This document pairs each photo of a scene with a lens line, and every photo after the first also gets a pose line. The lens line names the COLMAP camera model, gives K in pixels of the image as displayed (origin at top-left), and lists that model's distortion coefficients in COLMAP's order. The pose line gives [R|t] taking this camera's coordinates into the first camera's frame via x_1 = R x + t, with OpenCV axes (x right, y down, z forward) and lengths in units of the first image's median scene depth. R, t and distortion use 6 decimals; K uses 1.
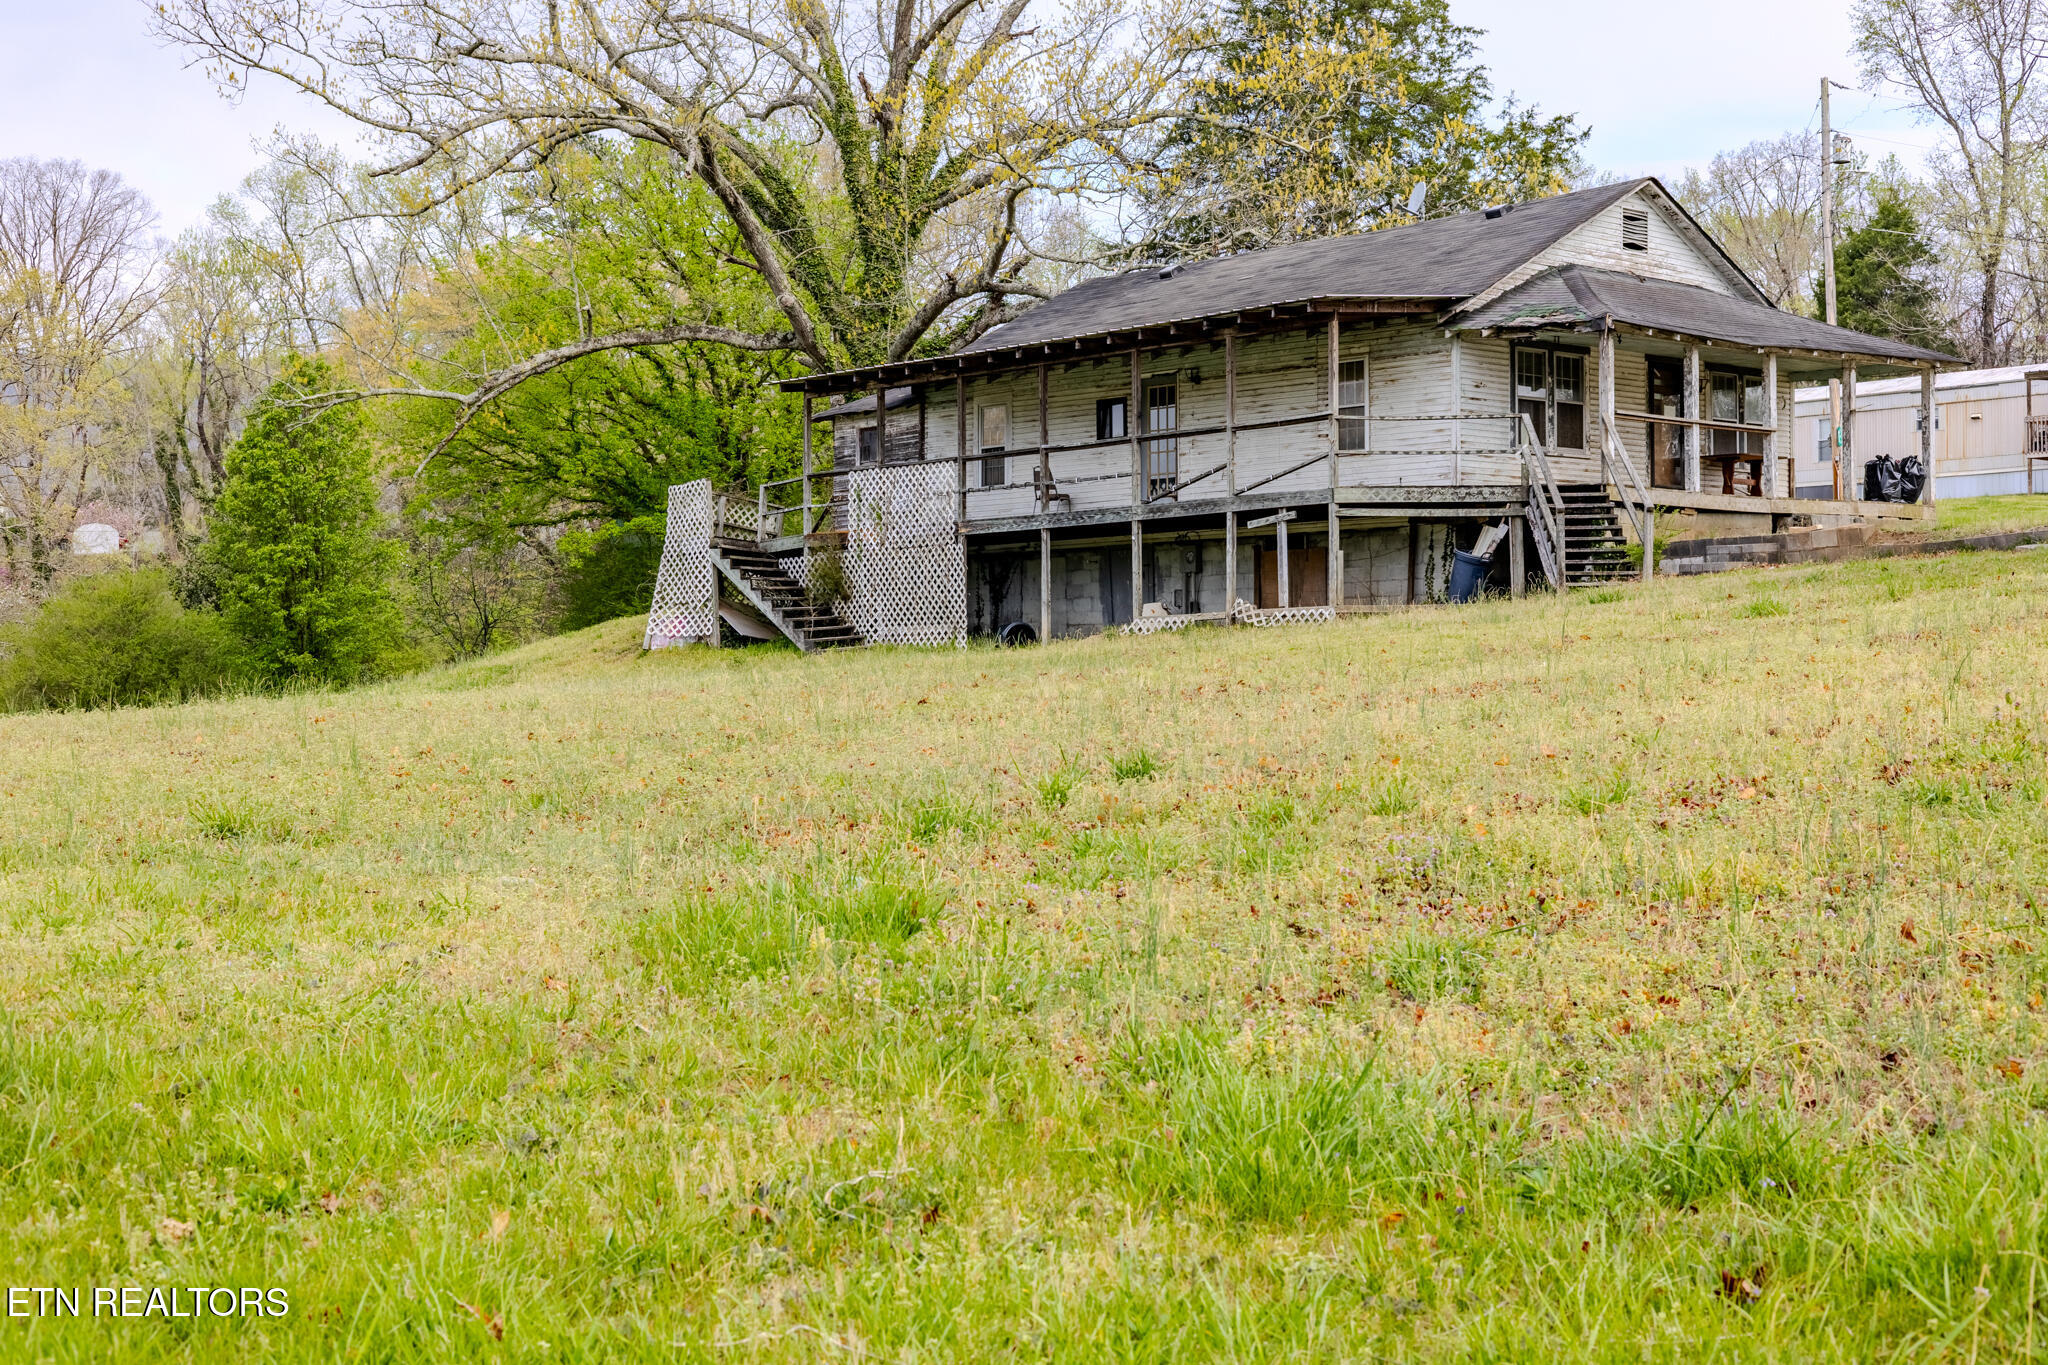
lens RADIAL K [[2894.6, 0, 1024.0], [0, 2894.6, 682.5], [0, 0, 1]] dist [0.041814, 0.049128]
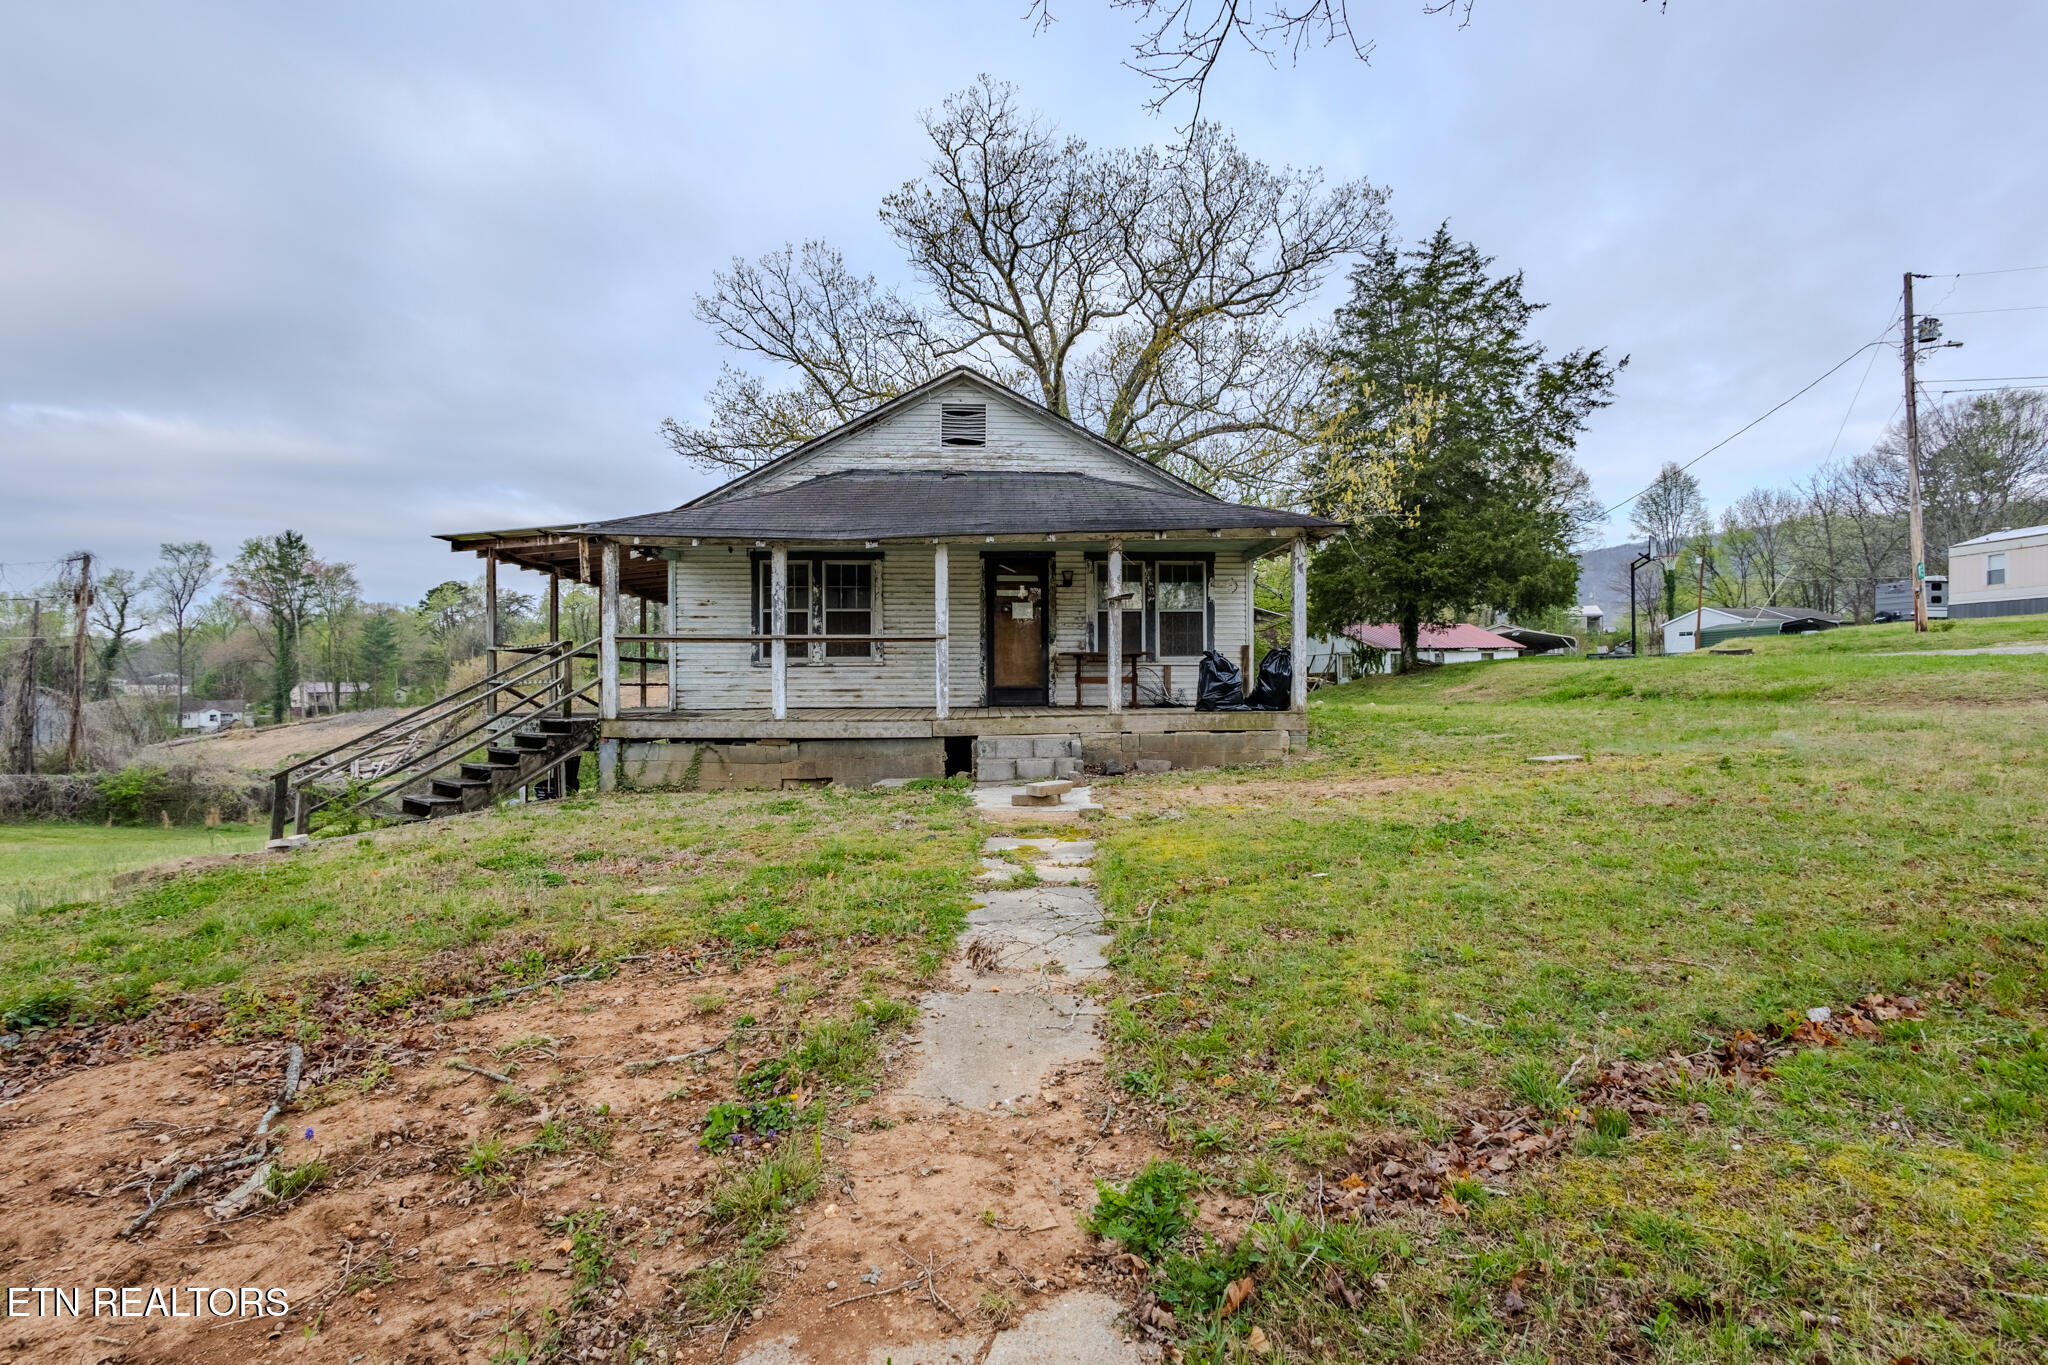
lens RADIAL K [[949.2, 0, 1024.0], [0, 949.2, 682.5], [0, 0, 1]] dist [-0.002069, -0.000268]
pose [[0.746015, 0.004266, -0.665916, 0.434813], [0.000648, 0.999974, 0.007132, -0.072431], [0.665929, -0.005752, 0.745993, 0.777422]]
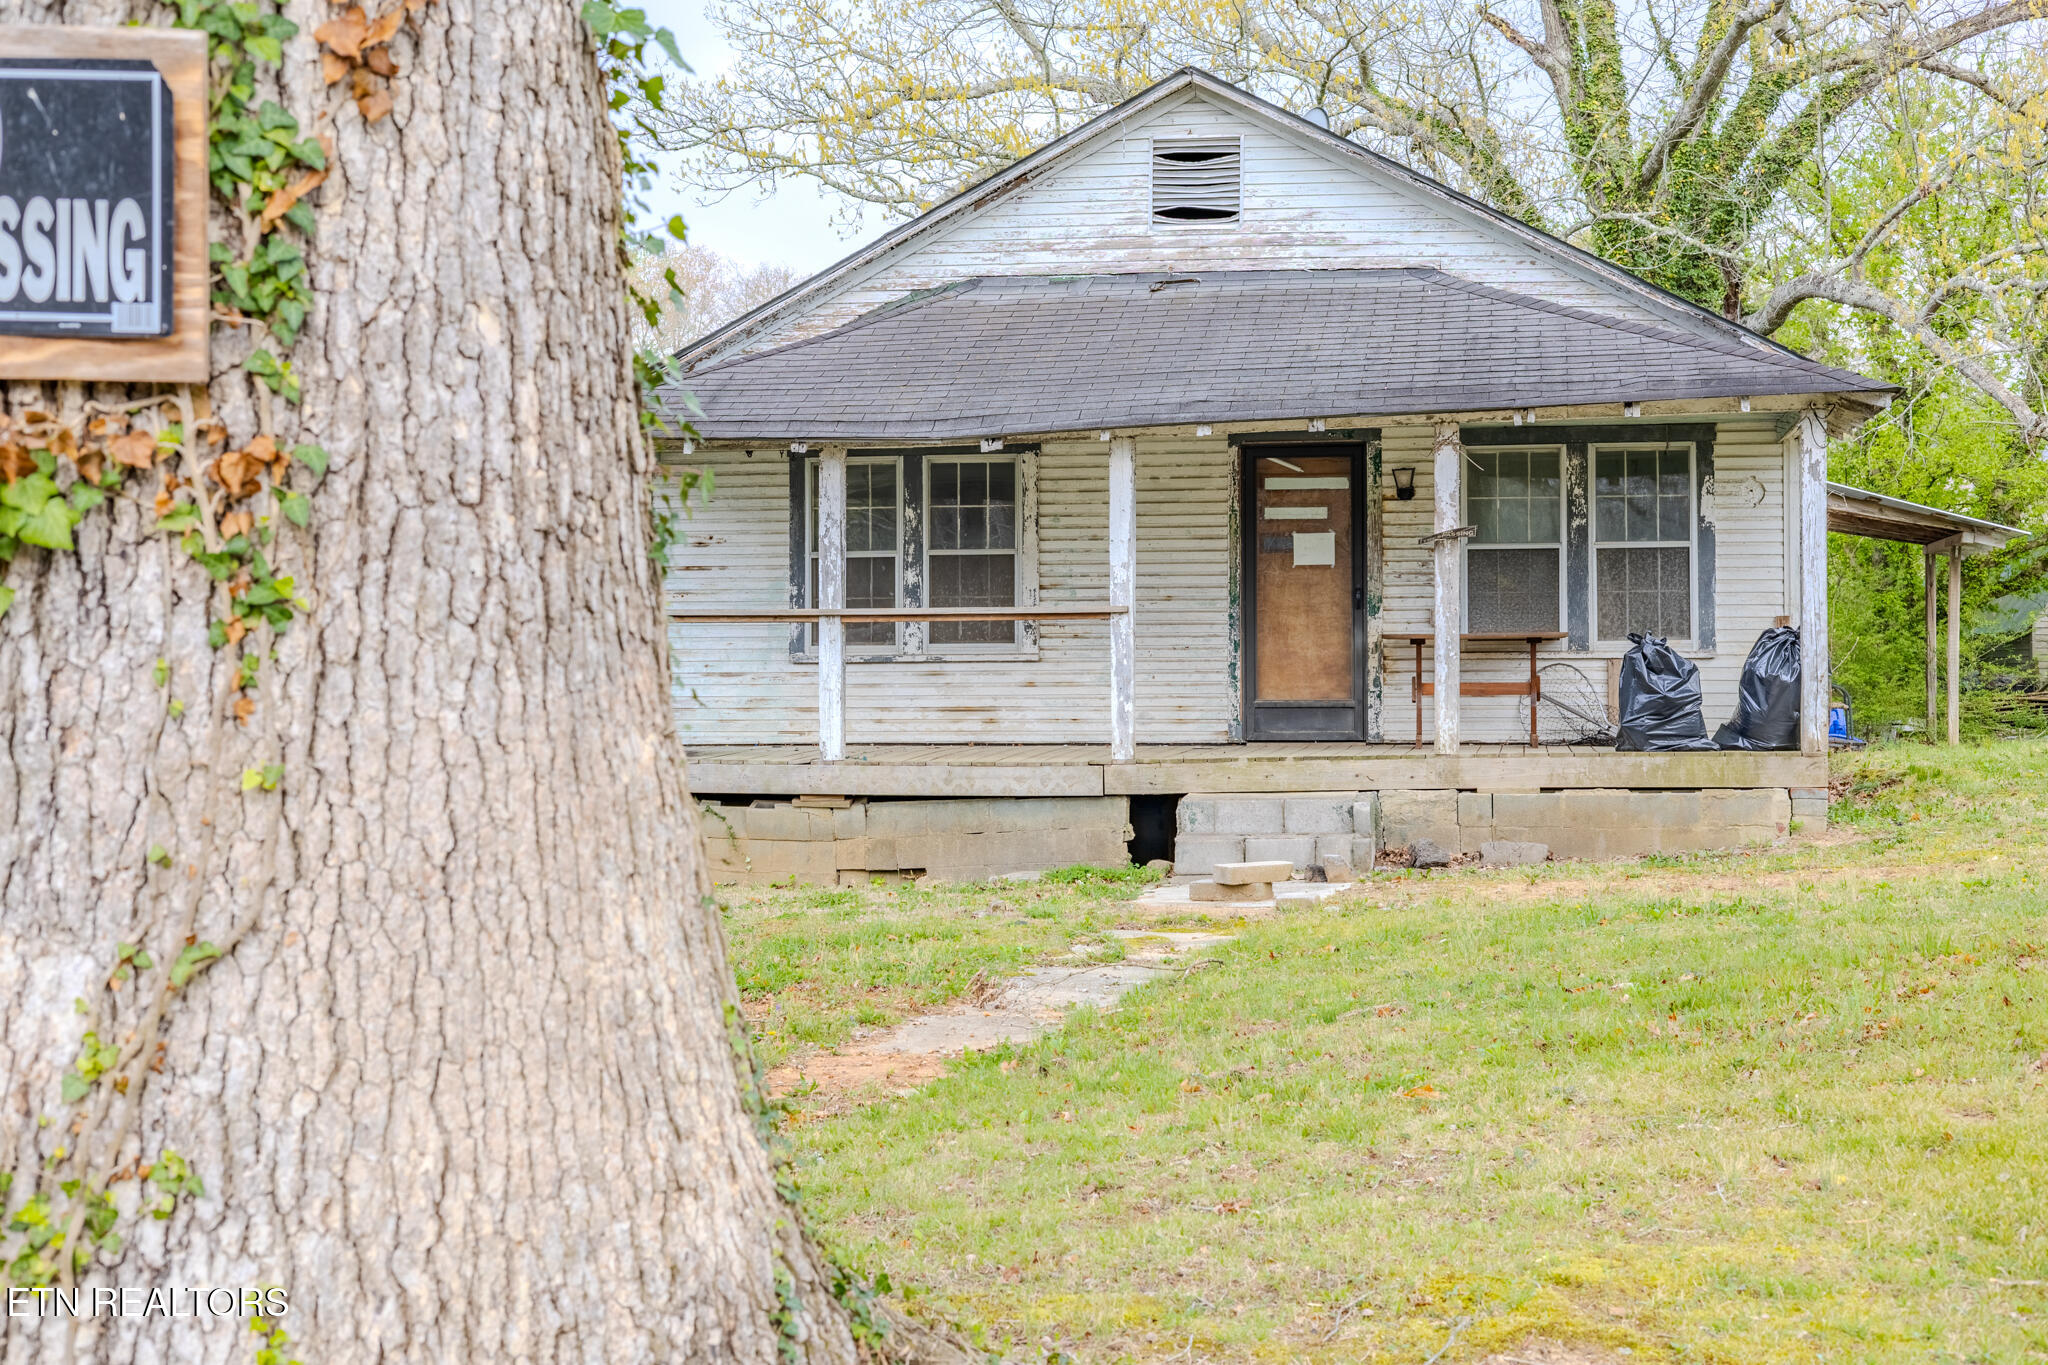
lens RADIAL K [[2894.6, 0, 1024.0], [0, 2894.6, 682.5], [0, 0, 1]] dist [0.041814, 0.049128]
pose [[0.587386, 0.002128, -0.809304, 0.582894], [0.001485, 0.999992, 0.003707, -0.073937], [0.809305, -0.003379, 0.587379, 0.693128]]
